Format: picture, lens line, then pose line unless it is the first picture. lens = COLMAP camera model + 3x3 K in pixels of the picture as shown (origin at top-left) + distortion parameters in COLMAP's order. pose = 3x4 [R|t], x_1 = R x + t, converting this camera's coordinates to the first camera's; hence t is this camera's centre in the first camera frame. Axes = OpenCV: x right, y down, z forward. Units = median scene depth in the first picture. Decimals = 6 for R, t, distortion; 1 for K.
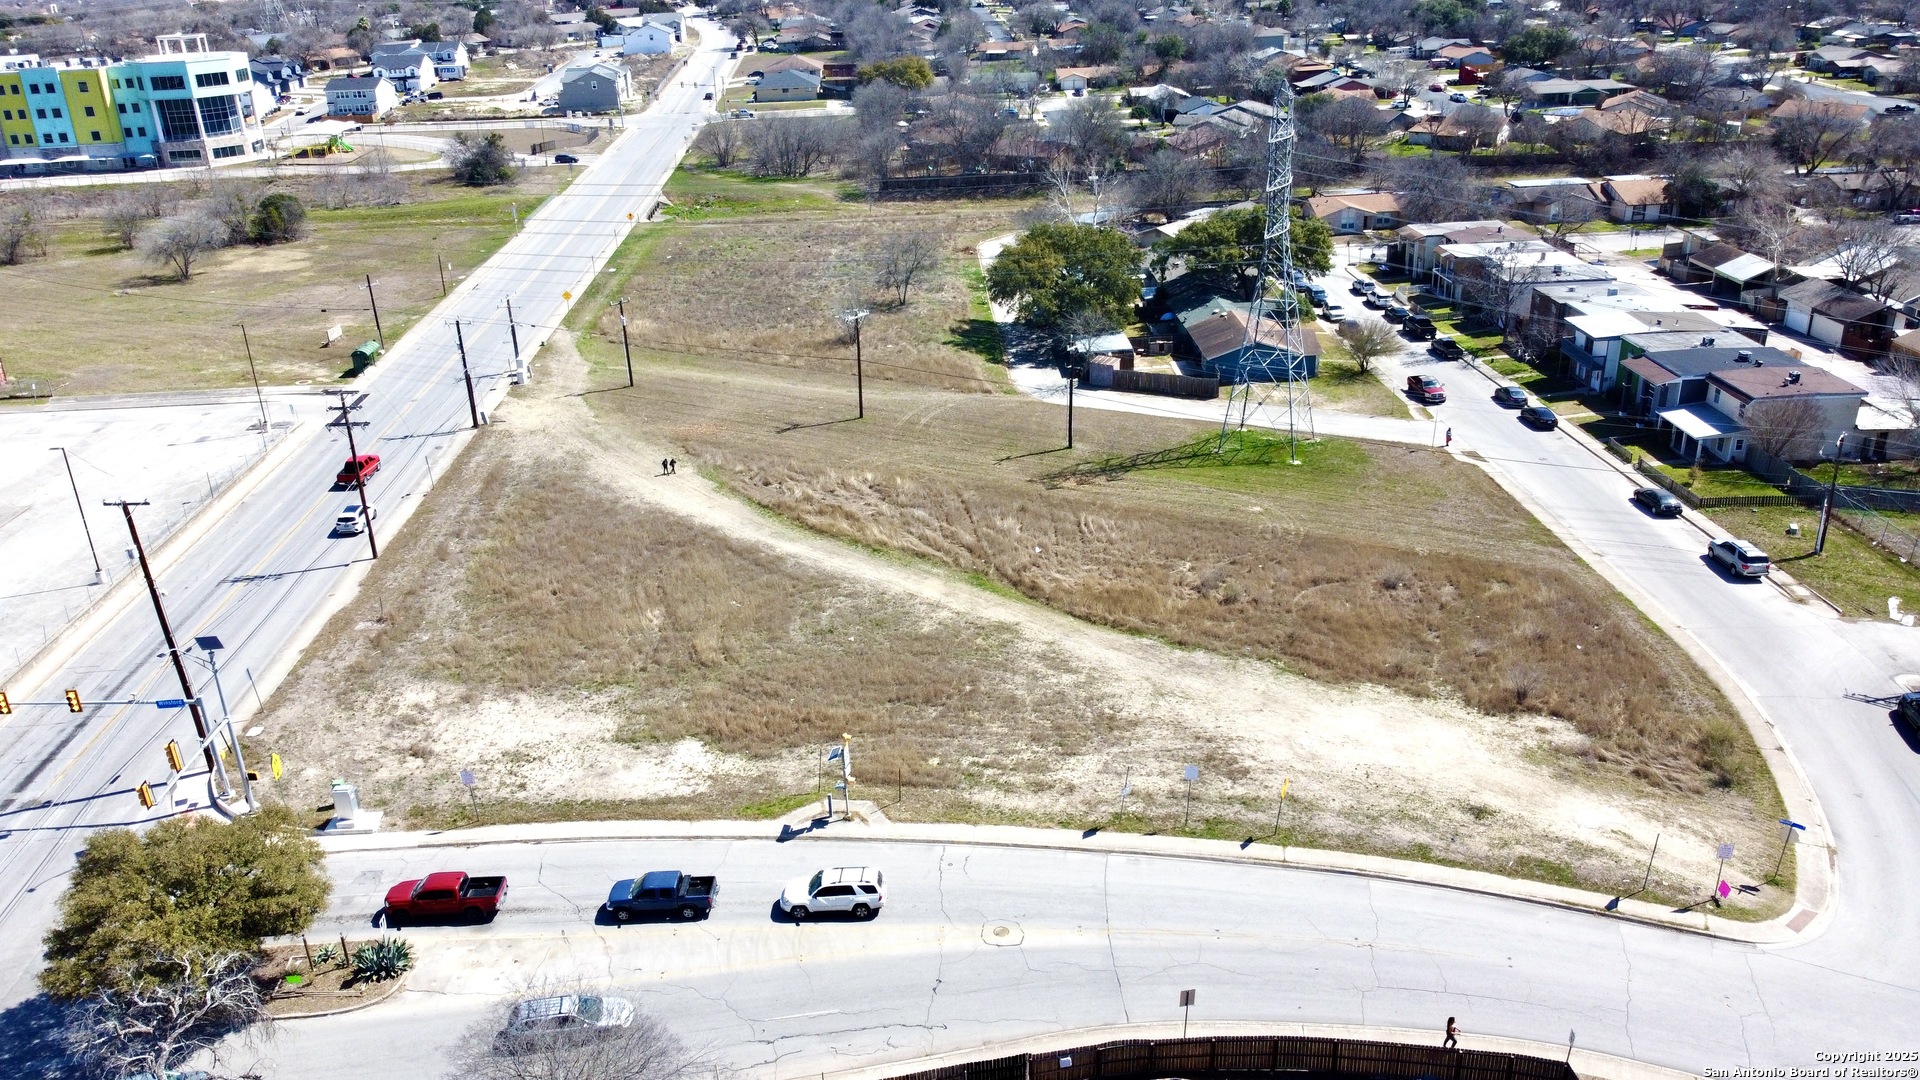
lens RADIAL K [[1454.2, 0, 960.0], [0, 1454.2, 540.0], [0, 0, 1]] dist [0.000147, -0.004706]
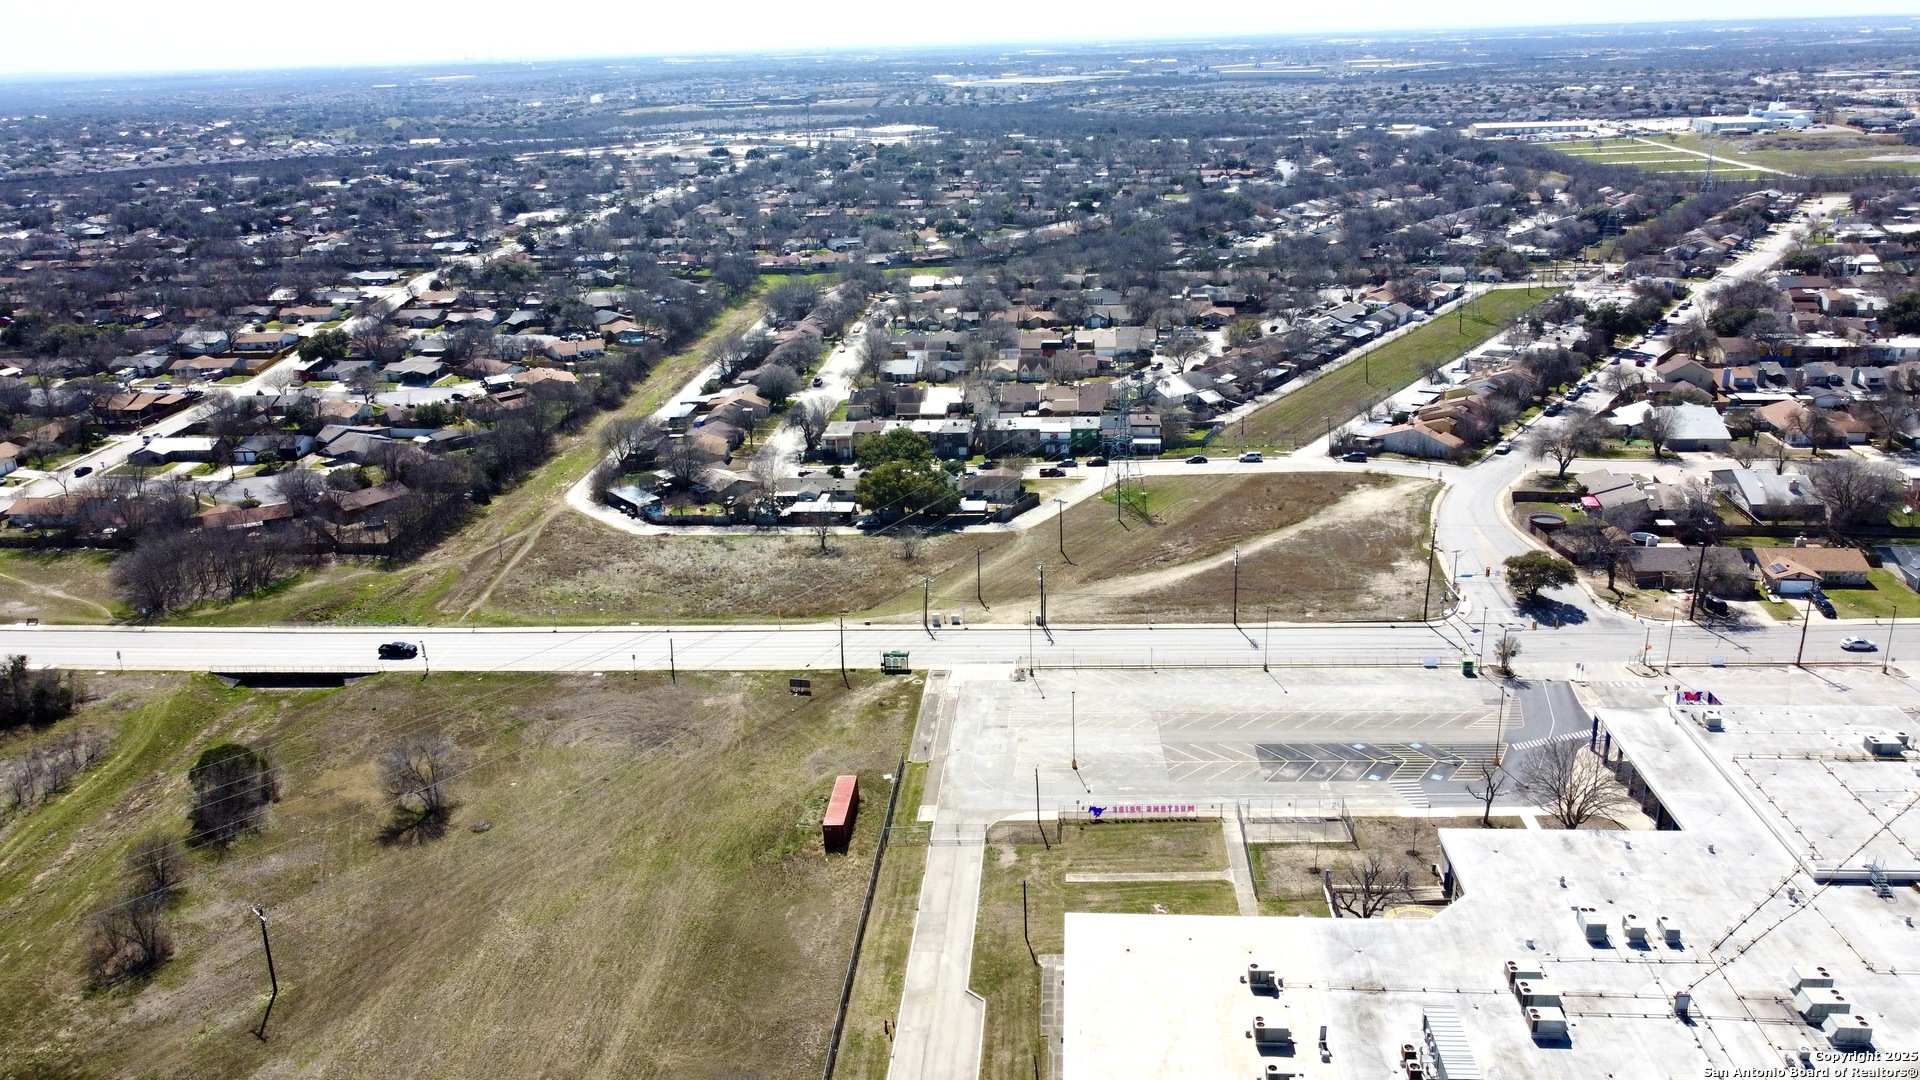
lens RADIAL K [[1454.2, 0, 960.0], [0, 1454.2, 540.0], [0, 0, 1]] dist [0.000147, -0.004706]
pose [[0.136411, -0.295341, 0.945603, -1.813874], [0.416106, 0.883323, 0.215862, -0.539769], [-0.899026, 0.364026, 0.243388, 0.587703]]
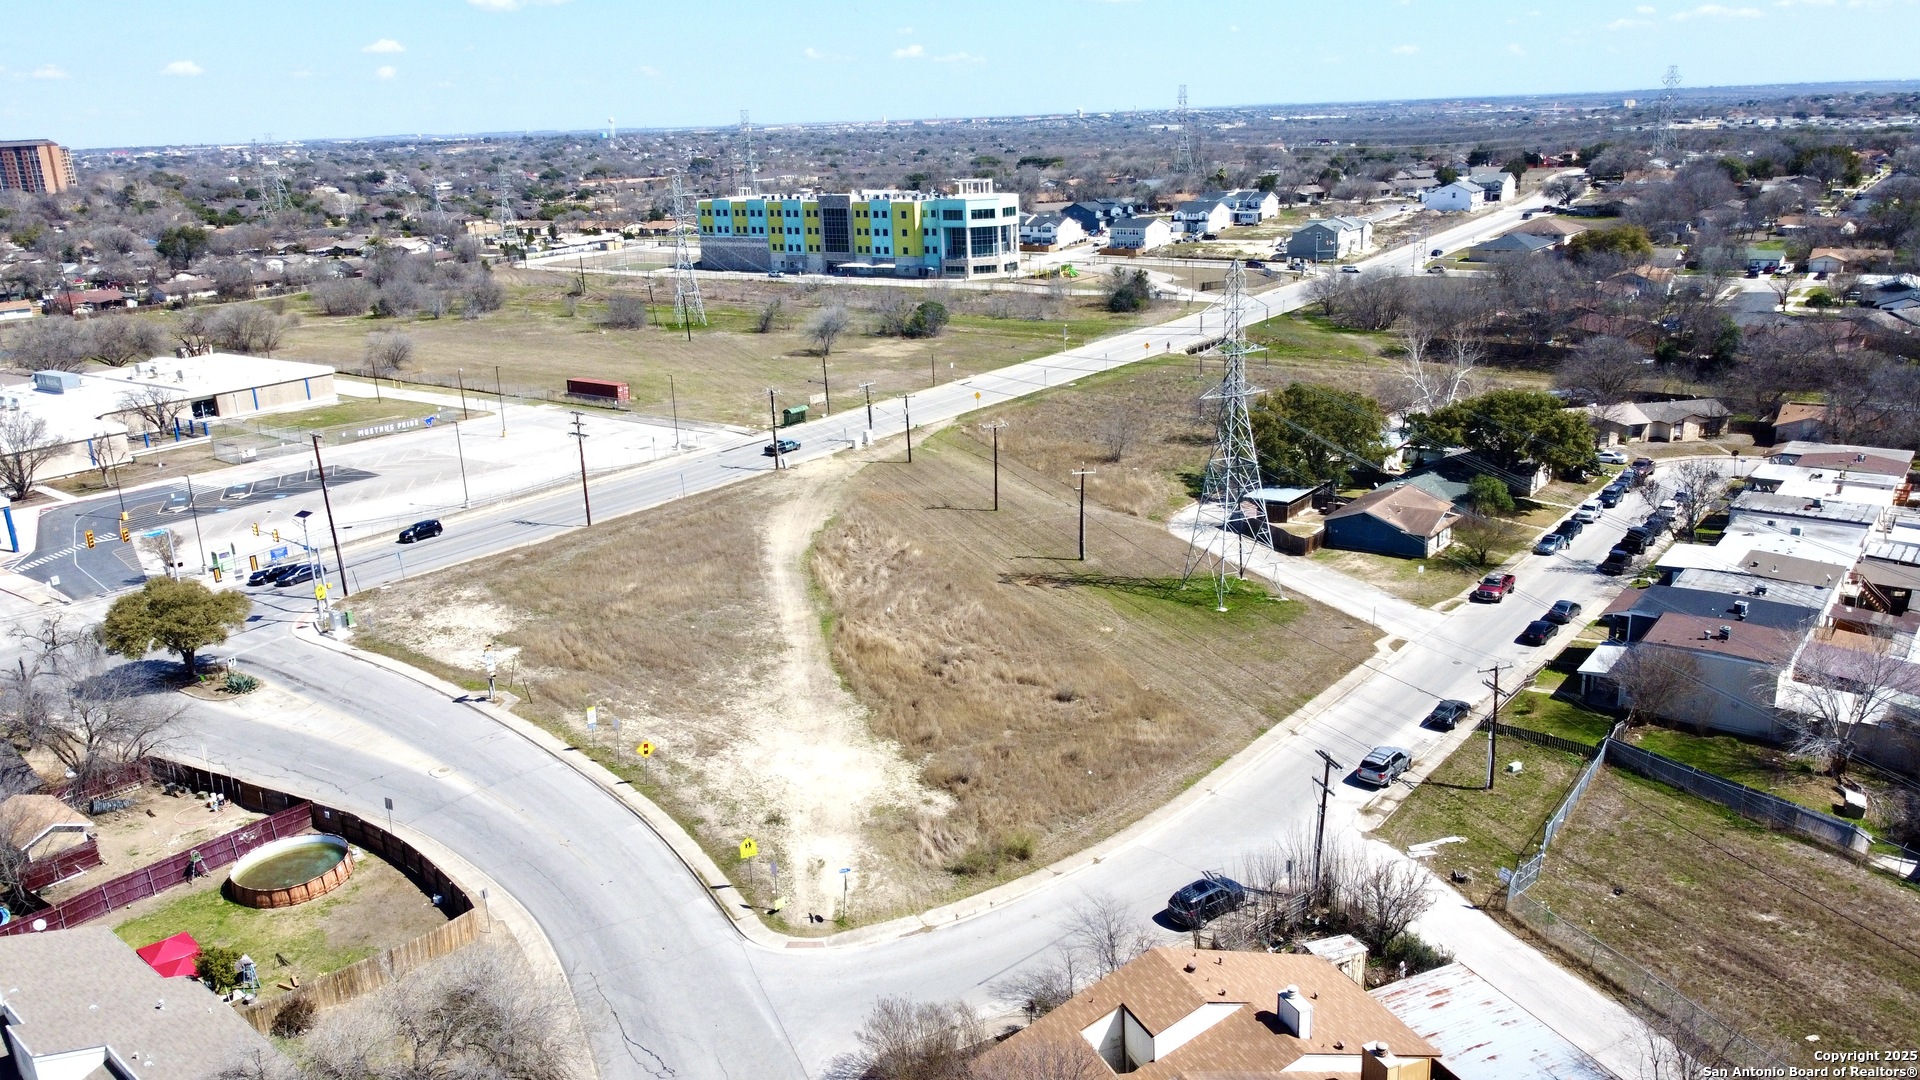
lens RADIAL K [[1454.2, 0, 960.0], [0, 1454.2, 540.0], [0, 0, 1]] dist [0.000147, -0.004706]
pose [[0.769336, 0.185404, -0.611349, 0.603115], [-0.241344, 0.970394, -0.009421, -0.038474], [0.591503, 0.154793, 0.791305, 0.027547]]
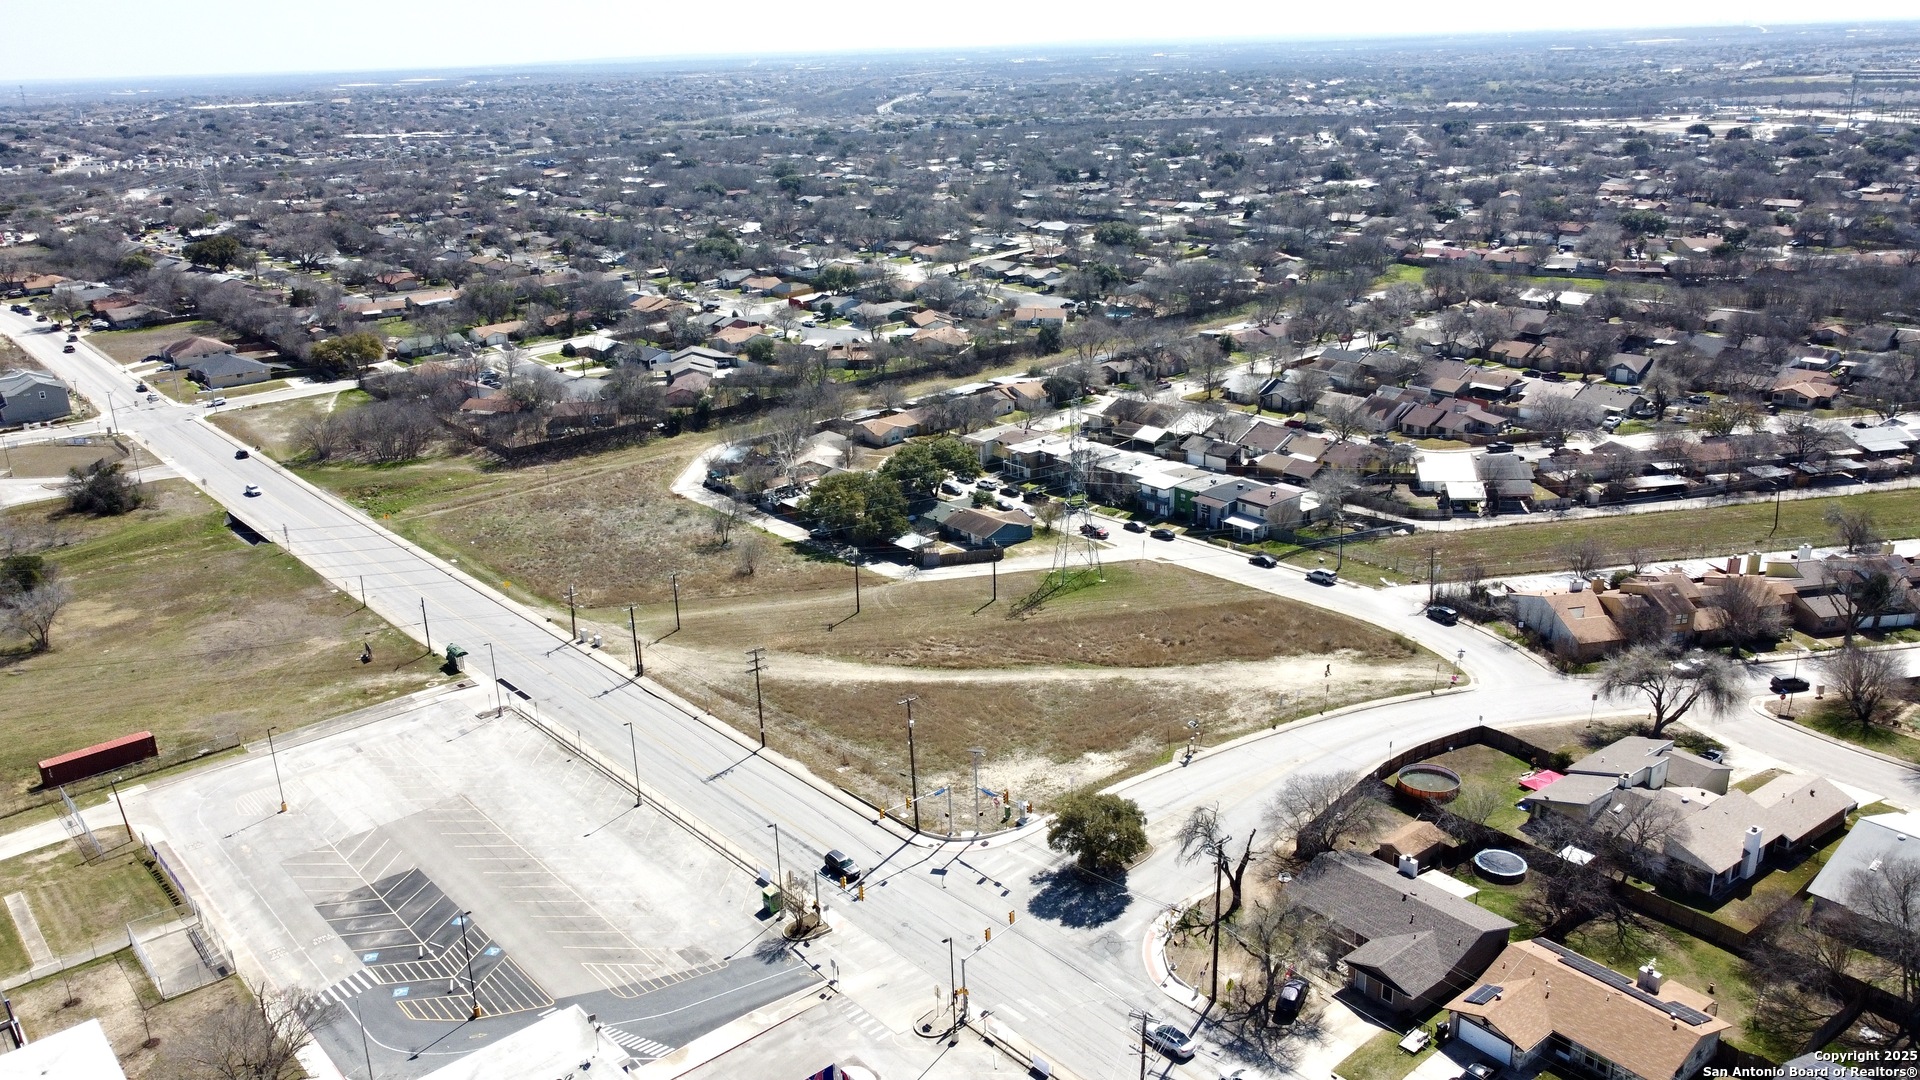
lens RADIAL K [[1454.2, 0, 960.0], [0, 1454.2, 540.0], [0, 0, 1]] dist [0.000147, -0.004706]
pose [[0.792299, -0.190317, 0.579690, -0.843890], [0.246329, 0.969009, -0.018540, -0.096329], [-0.558197, 0.157484, 0.814626, -0.382354]]
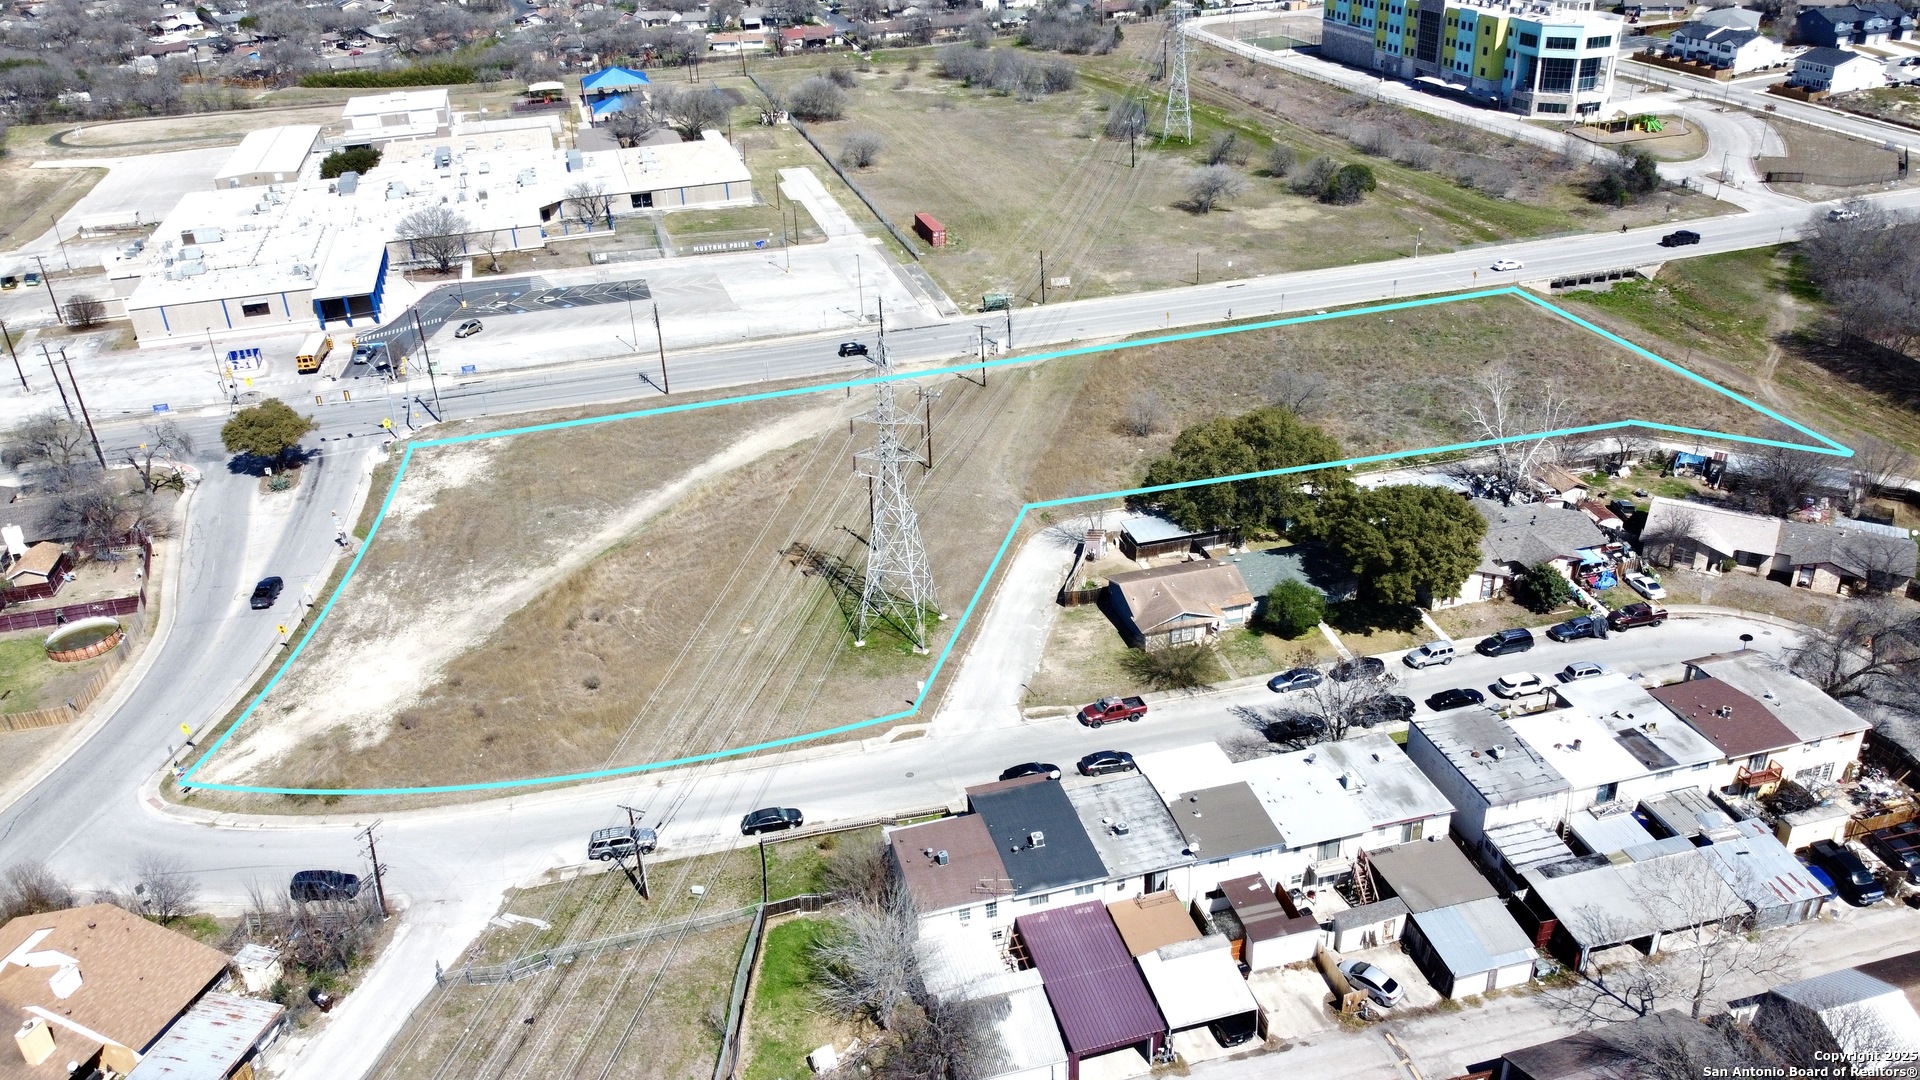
lens RADIAL K [[1454.2, 0, 960.0], [0, 1454.2, 540.0], [0, 0, 1]] dist [0.000147, -0.004706]
pose [[0.216431, 0.473373, -0.853859, 0.997611], [-0.355470, 0.852765, 0.382665, -0.495889], [0.909285, 0.220701, 0.352835, 0.535647]]
